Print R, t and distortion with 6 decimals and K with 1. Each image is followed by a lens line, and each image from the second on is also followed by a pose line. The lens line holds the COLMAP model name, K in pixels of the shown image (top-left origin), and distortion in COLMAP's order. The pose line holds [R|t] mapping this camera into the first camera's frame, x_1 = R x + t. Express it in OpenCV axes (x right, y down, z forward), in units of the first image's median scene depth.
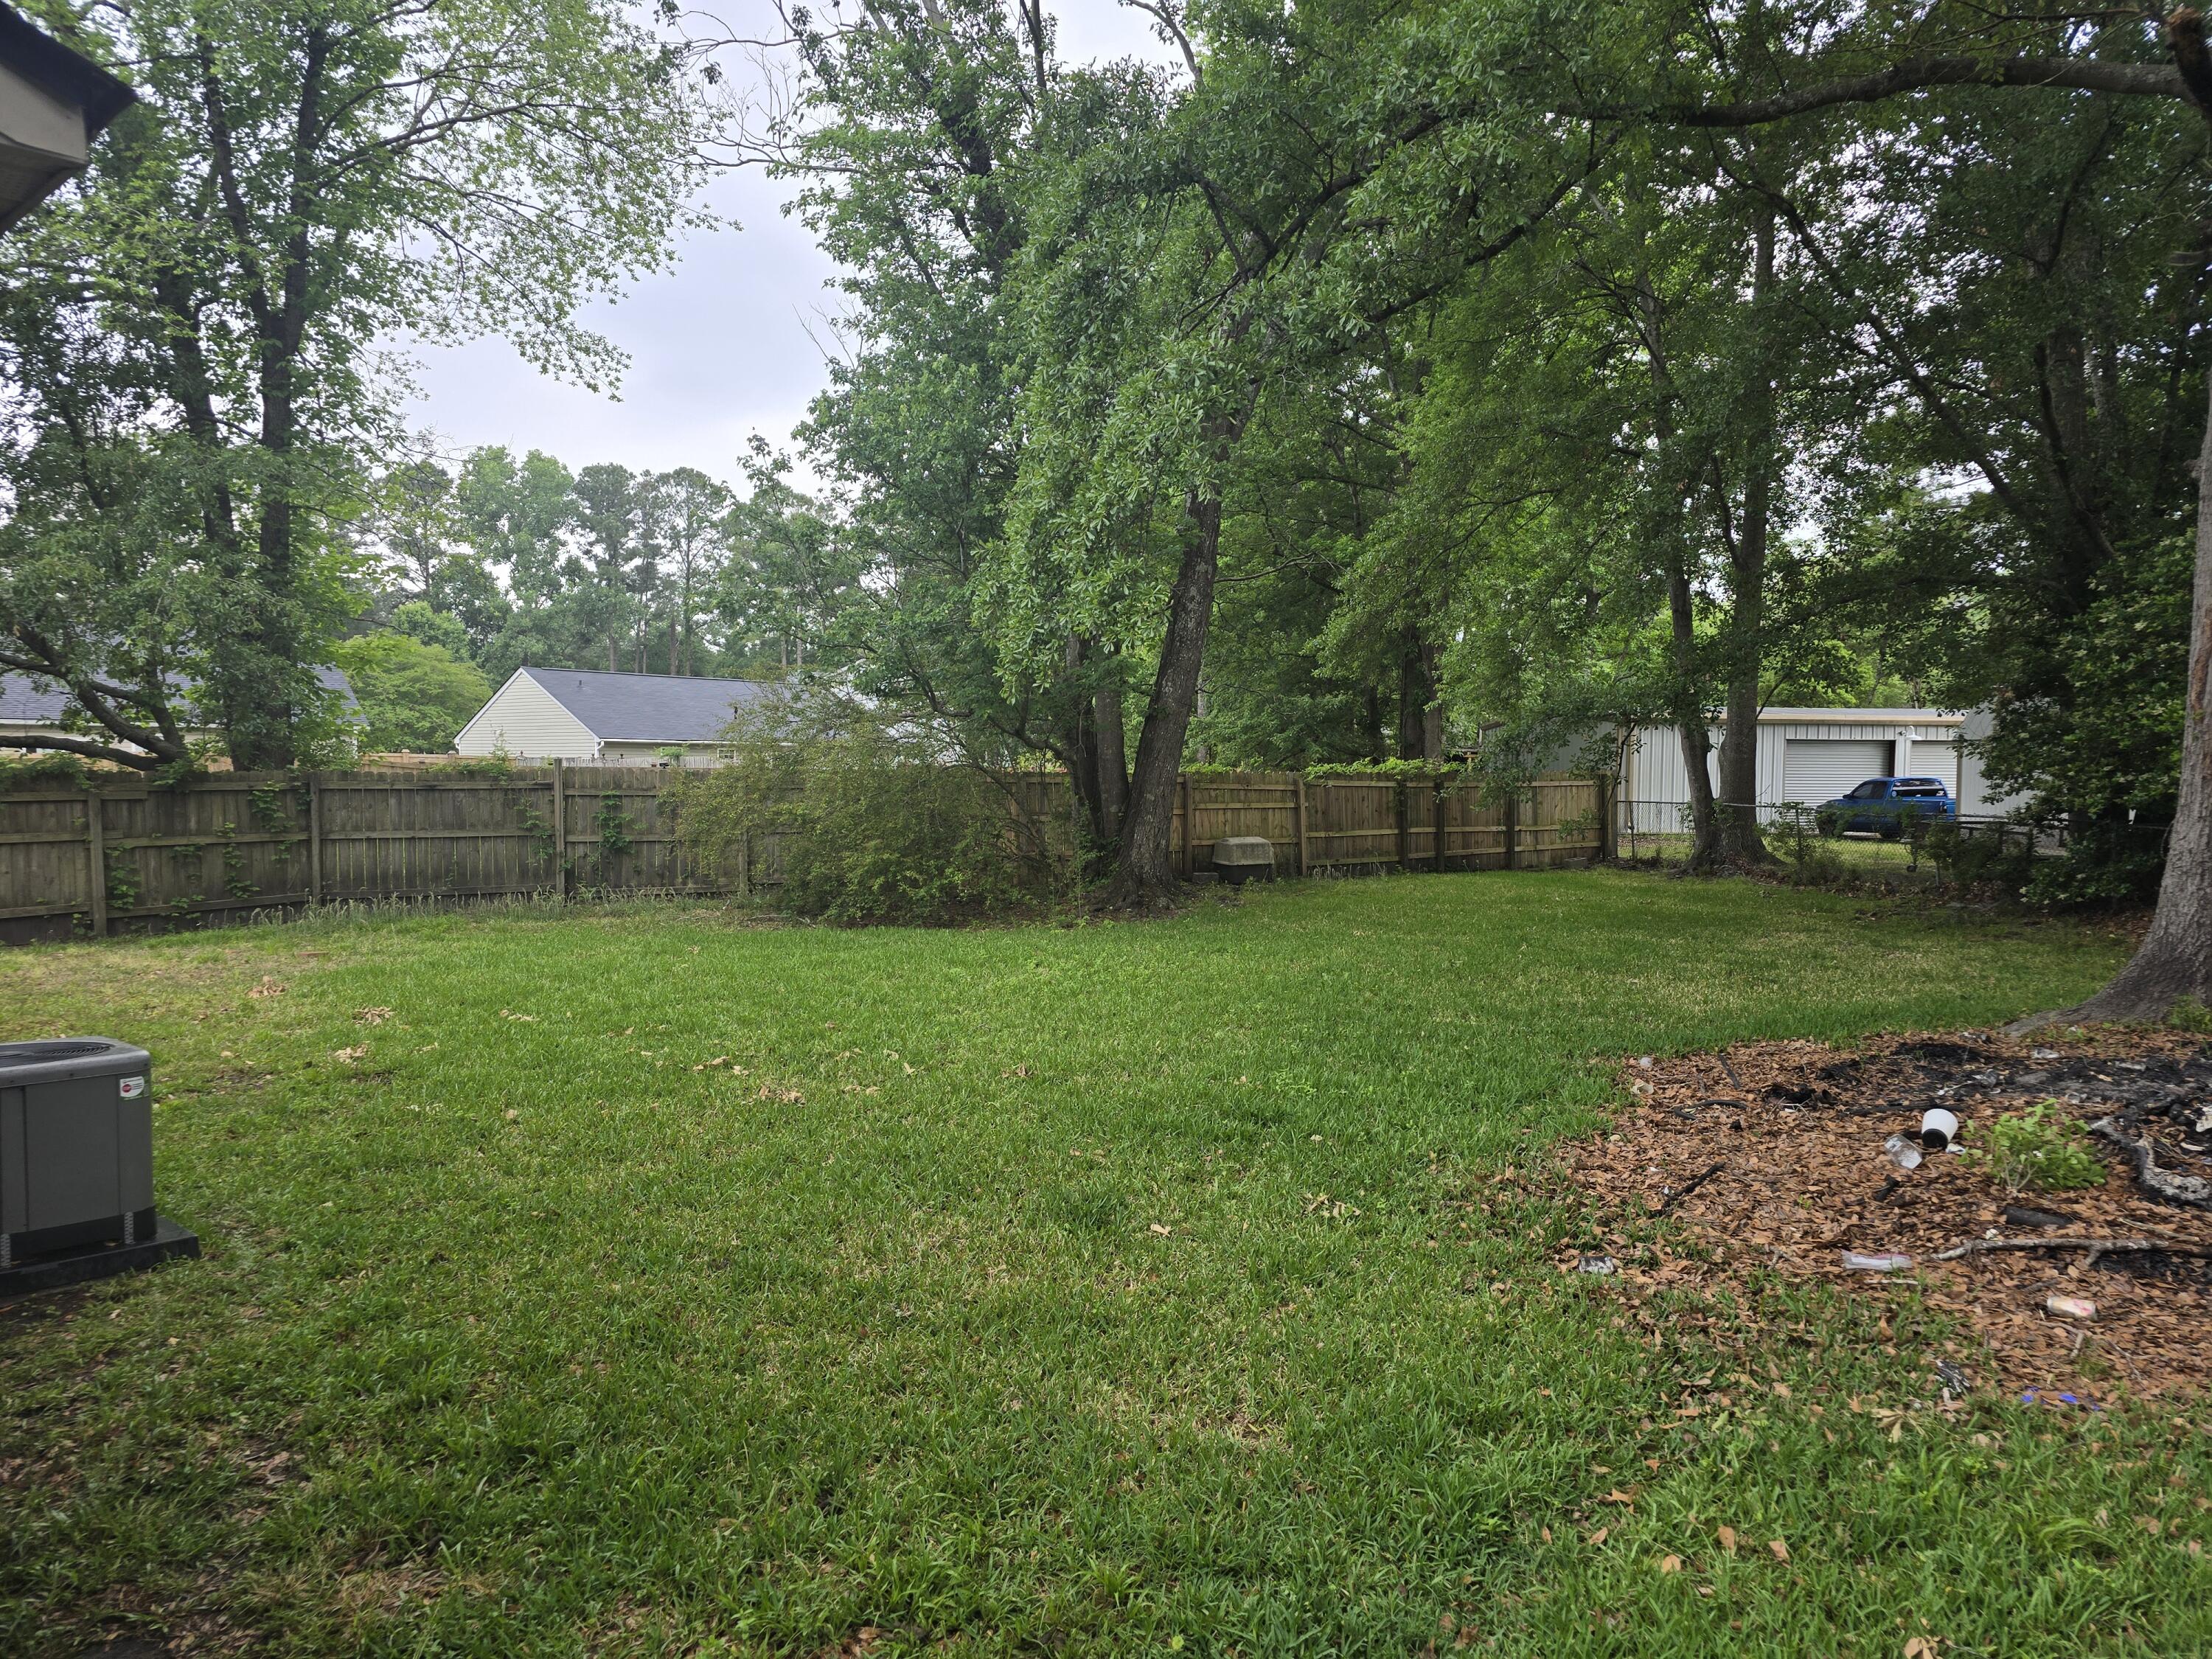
lens RADIAL K [[1470.7, 0, 1107.9], [0, 1470.7, 839.8], [0, 0, 1]] dist [-0.001678, -0.000720]
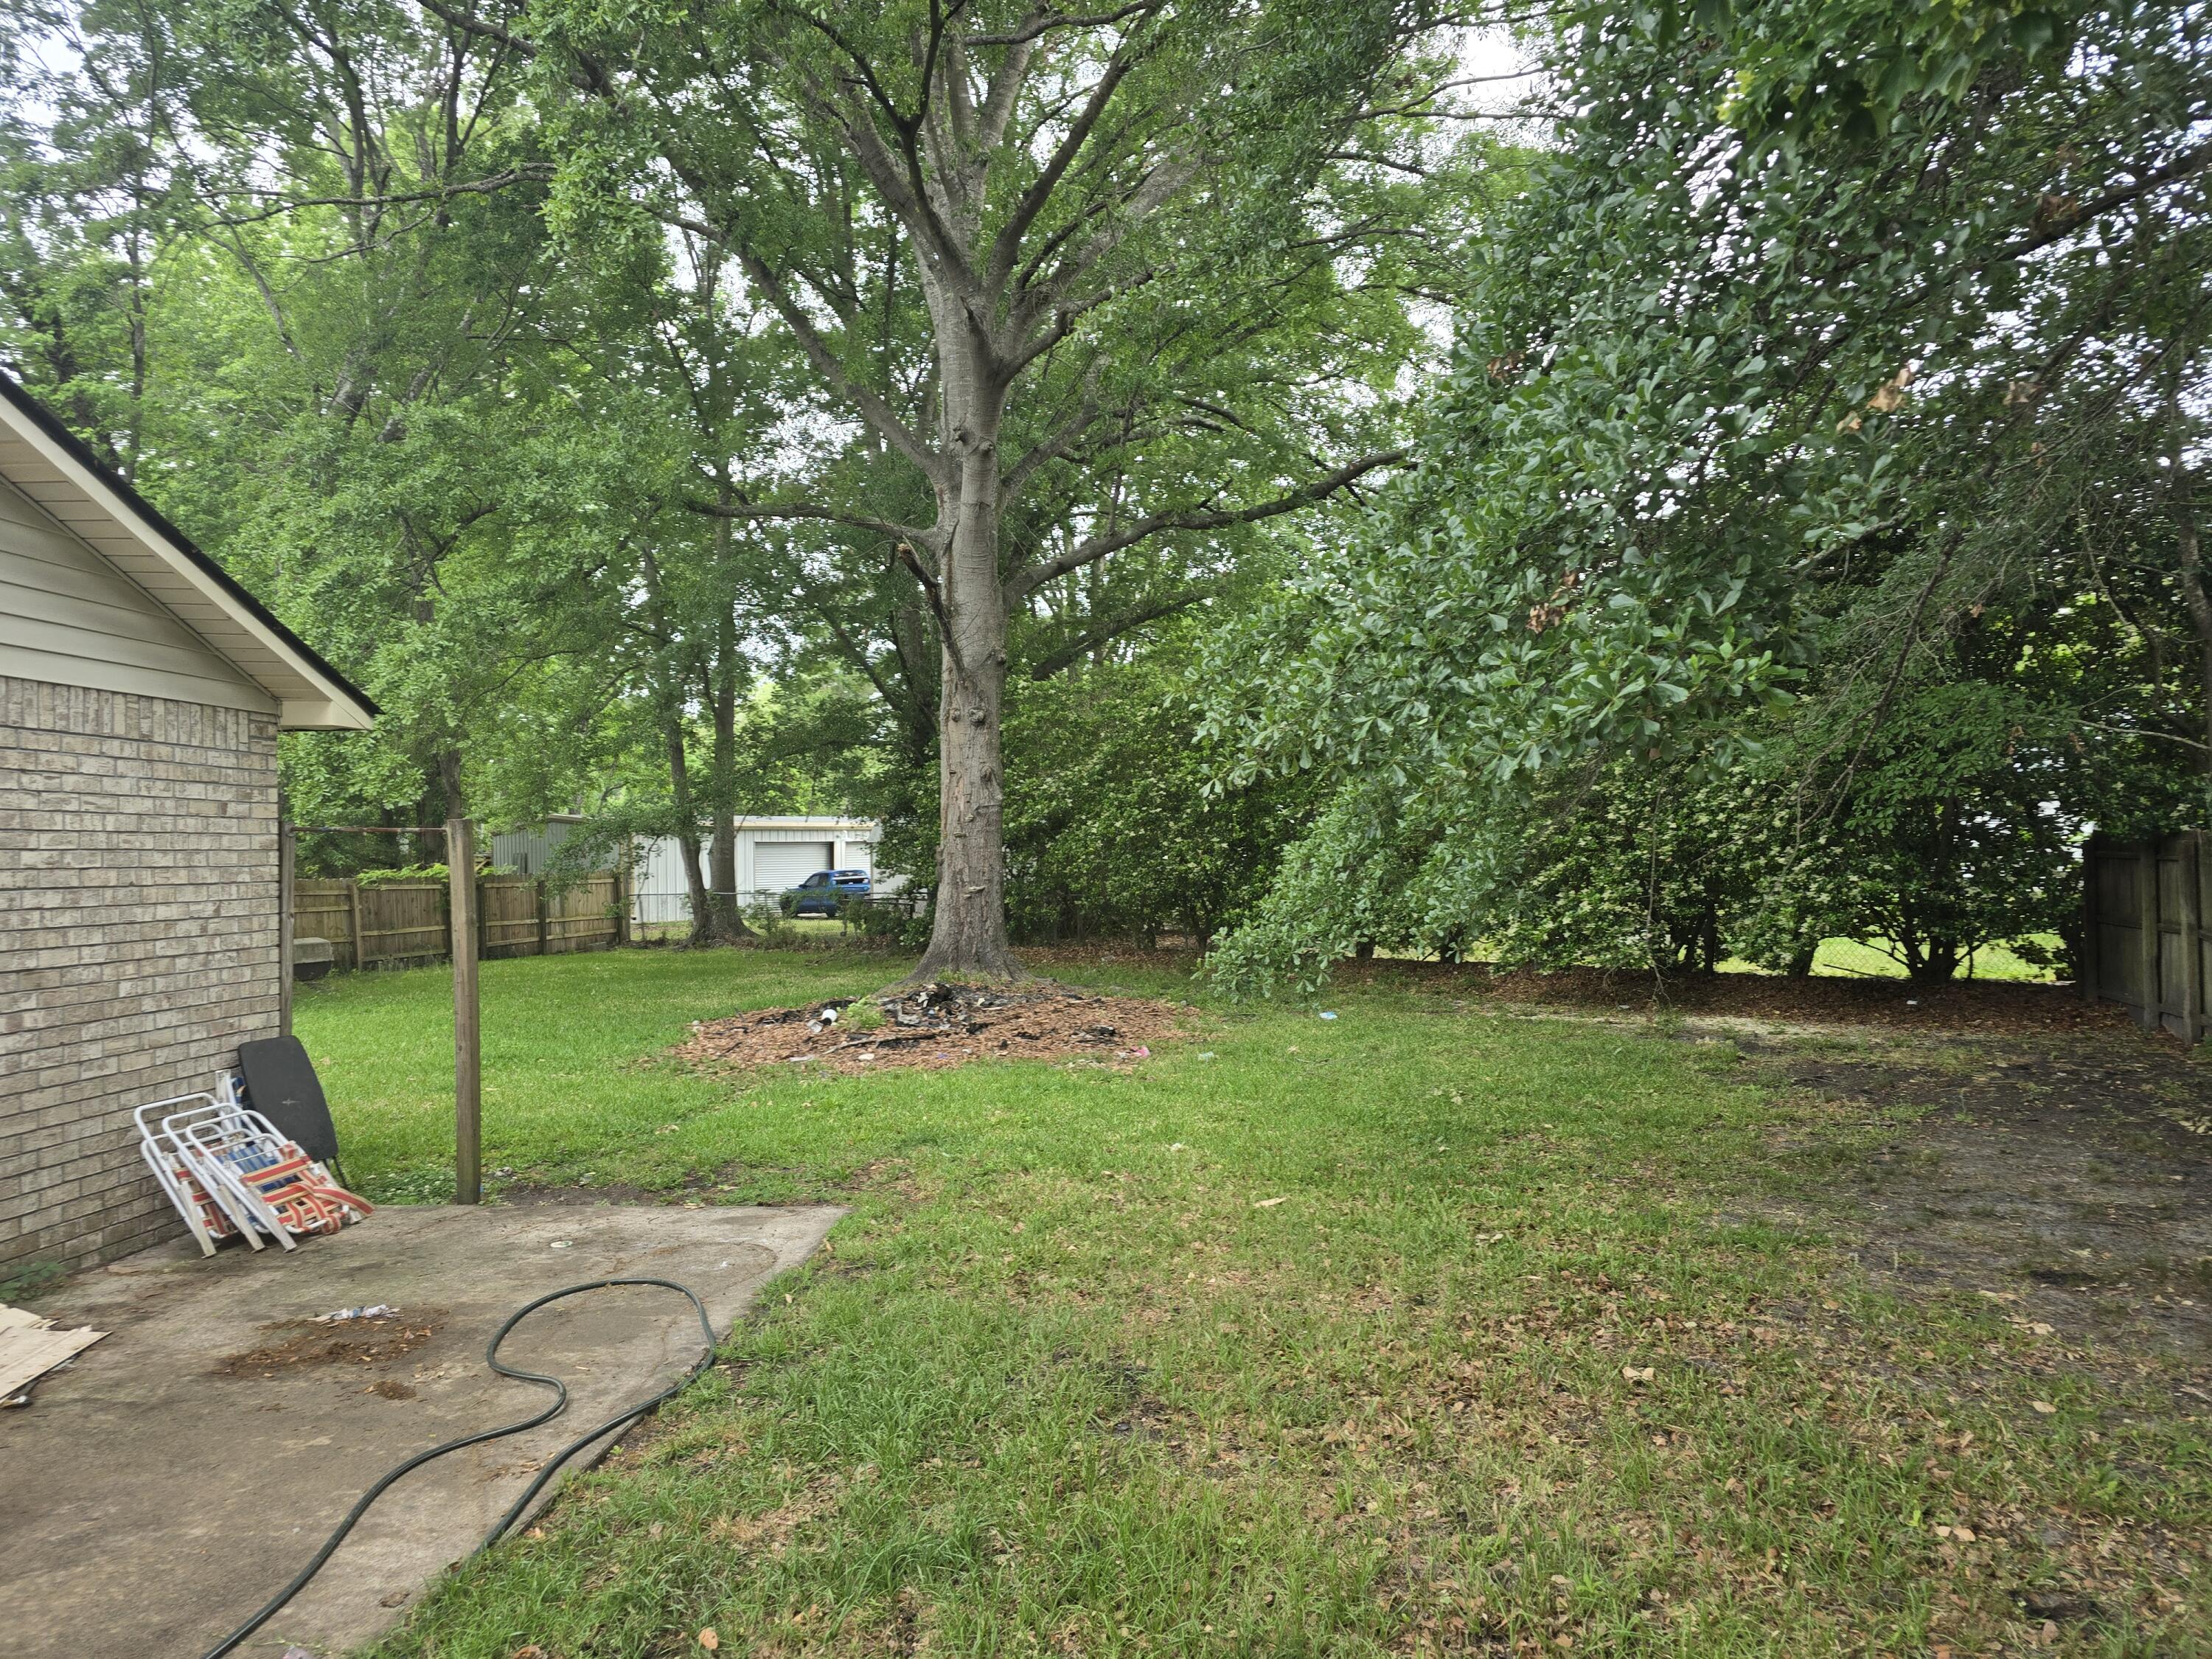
lens RADIAL K [[1470.7, 0, 1107.6], [0, 1470.7, 836.8], [0, 0, 1]] dist [-0.001678, -0.000720]
pose [[0.784873, -0.011790, 0.619545, -0.113141], [0.055660, 0.997119, -0.051538, 0.012433], [-0.617152, 0.074935, 0.783268, -0.240098]]
